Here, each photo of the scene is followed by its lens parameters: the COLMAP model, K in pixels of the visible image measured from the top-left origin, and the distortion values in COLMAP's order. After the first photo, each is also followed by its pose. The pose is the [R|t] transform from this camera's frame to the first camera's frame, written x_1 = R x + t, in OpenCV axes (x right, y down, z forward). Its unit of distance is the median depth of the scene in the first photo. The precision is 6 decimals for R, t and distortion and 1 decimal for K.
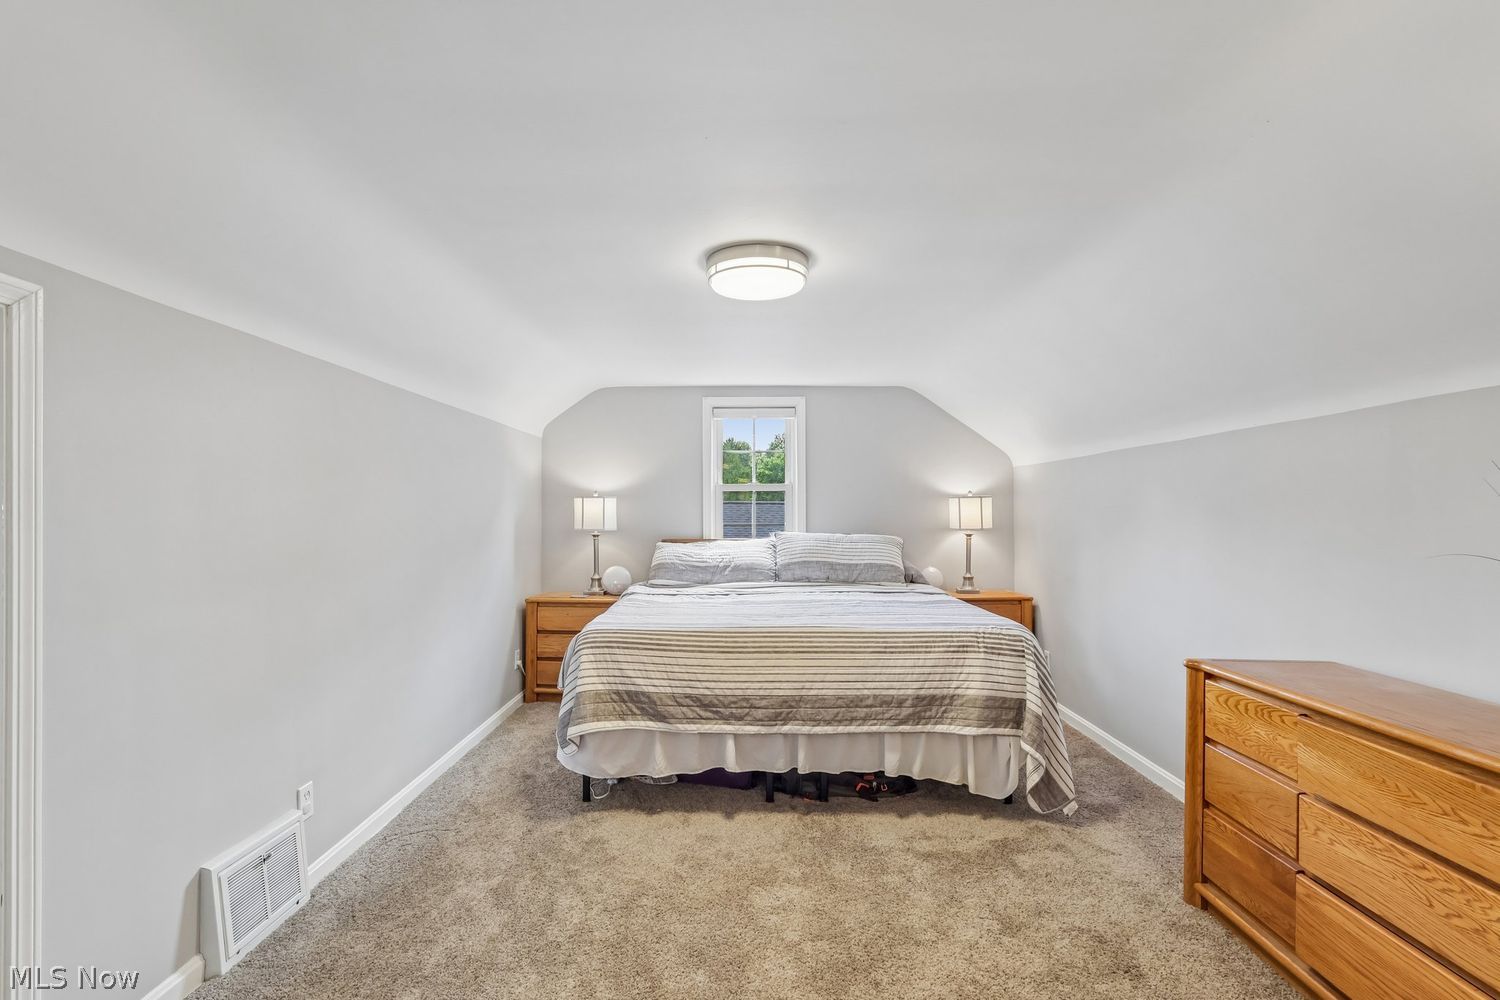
lens RADIAL K [[702.4, 0, 741.5], [0, 702.4, 505.8], [0, 0, 1]] dist [-0.001682, 0.002108]
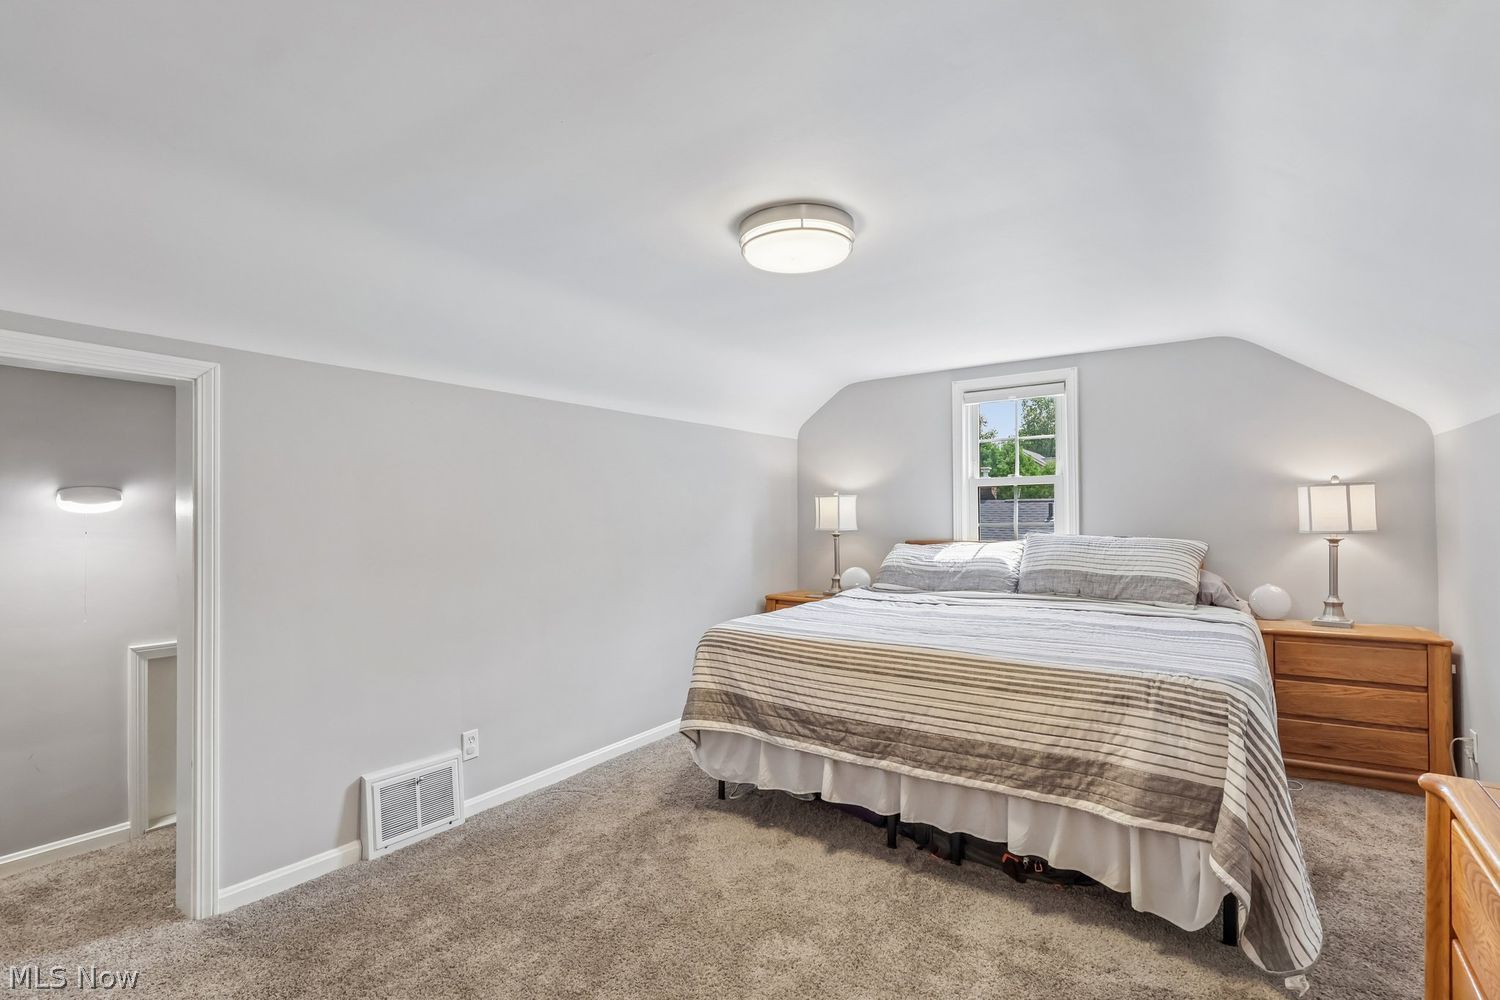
lens RADIAL K [[702.4, 0, 746.0], [0, 702.4, 503.5], [0, 0, 1]] dist [-0.001682, 0.002108]
pose [[0.825602, -0.013420, -0.564093, 0.405225], [0.011829, 0.999909, -0.006476, 0.005527], [0.564128, -0.001326, 0.825686, 0.202544]]
